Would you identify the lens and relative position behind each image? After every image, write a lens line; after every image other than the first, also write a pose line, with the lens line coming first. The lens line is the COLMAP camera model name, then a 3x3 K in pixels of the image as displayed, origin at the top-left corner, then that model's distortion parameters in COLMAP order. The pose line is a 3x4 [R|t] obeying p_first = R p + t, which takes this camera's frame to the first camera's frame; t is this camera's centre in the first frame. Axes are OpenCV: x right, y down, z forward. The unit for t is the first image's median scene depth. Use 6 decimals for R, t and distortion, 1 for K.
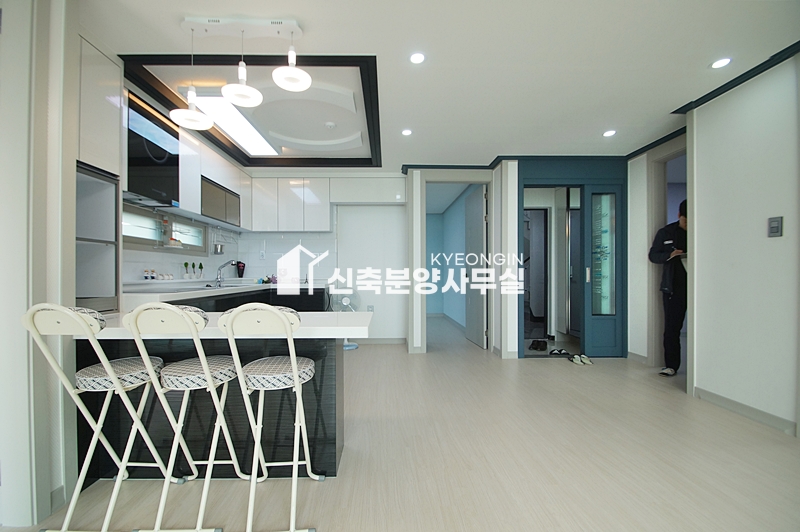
lens RADIAL K [[354.2, 0, 394.1], [0, 354.2, 275.2], [0, 0, 1]] dist [-0.001259, -0.000567]
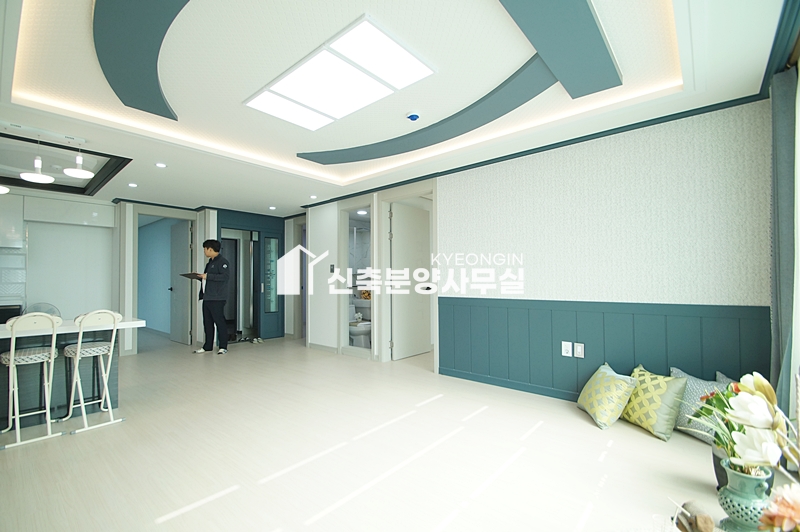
lens RADIAL K [[354.2, 0, 394.1], [0, 354.2, 275.2], [0, 0, 1]] dist [-0.001259, -0.000567]
pose [[0.677168, 0.010848, 0.735748, -0.225510], [0.005968, 0.999777, -0.020234, -0.021871], [-0.735804, 0.018093, 0.676953, -0.517401]]
